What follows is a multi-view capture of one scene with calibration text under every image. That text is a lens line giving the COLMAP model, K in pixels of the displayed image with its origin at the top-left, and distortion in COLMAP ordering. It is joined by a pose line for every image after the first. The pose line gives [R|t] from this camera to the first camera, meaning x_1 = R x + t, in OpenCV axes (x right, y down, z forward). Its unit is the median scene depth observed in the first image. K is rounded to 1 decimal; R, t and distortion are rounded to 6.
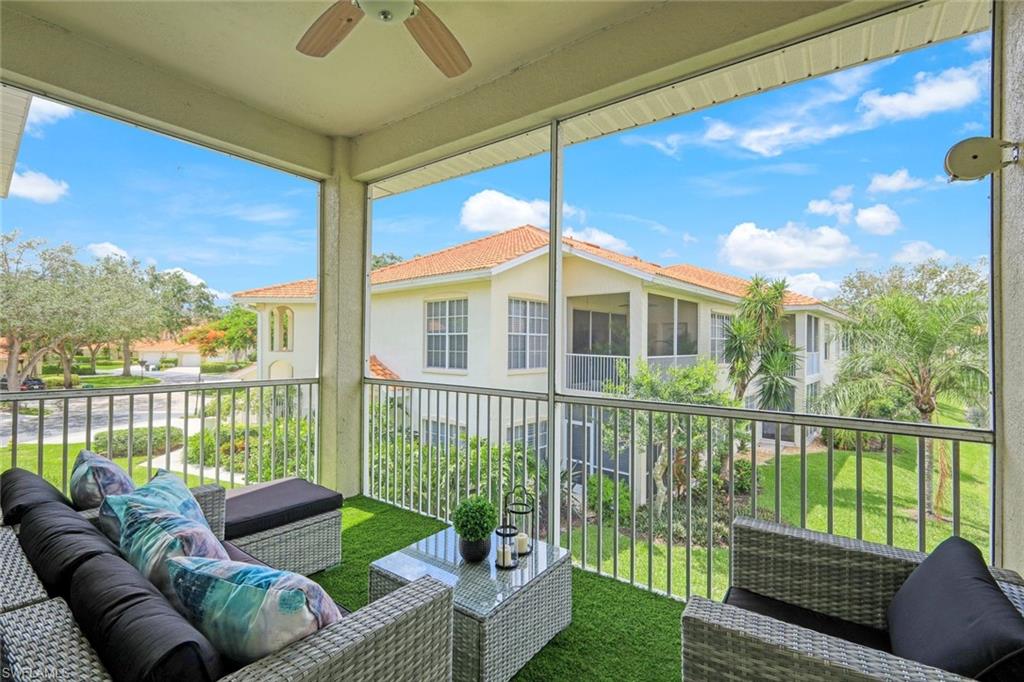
lens RADIAL K [[455.4, 0, 514.0], [0, 455.4, 339.6], [0, 0, 1]] dist [-0.001782, -0.000613]
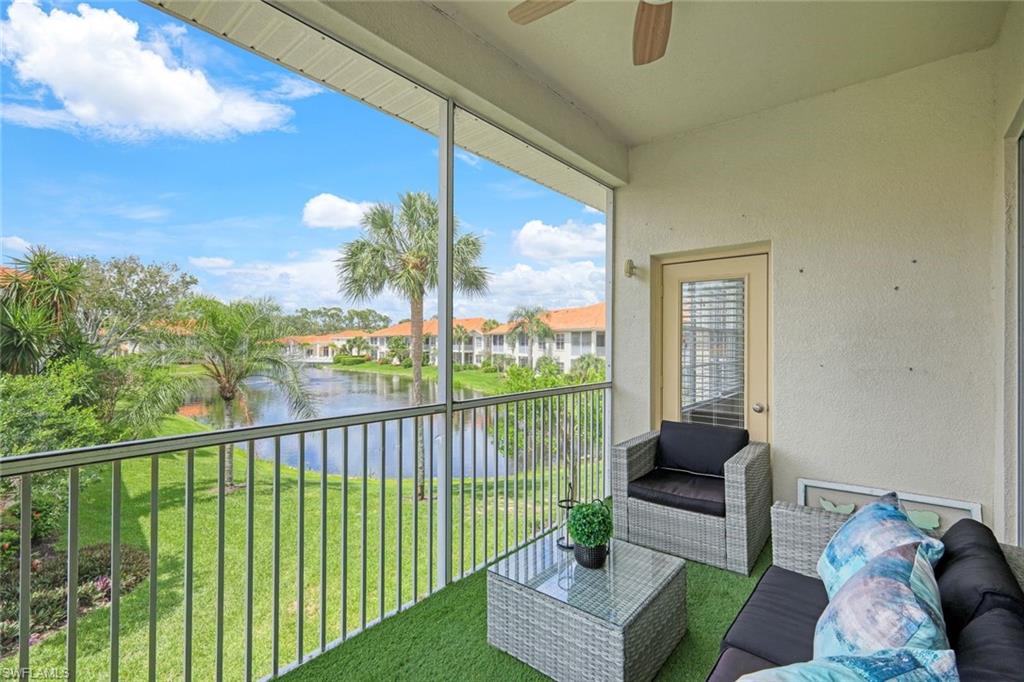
lens RADIAL K [[455.4, 0, 514.0], [0, 455.4, 339.6], [0, 0, 1]] dist [-0.001782, -0.000613]
pose [[0.064832, -0.003081, 0.997891, -0.708163], [-0.008483, 0.999957, 0.003638, -0.009357], [-0.997860, -0.008701, 0.064803, 0.716216]]
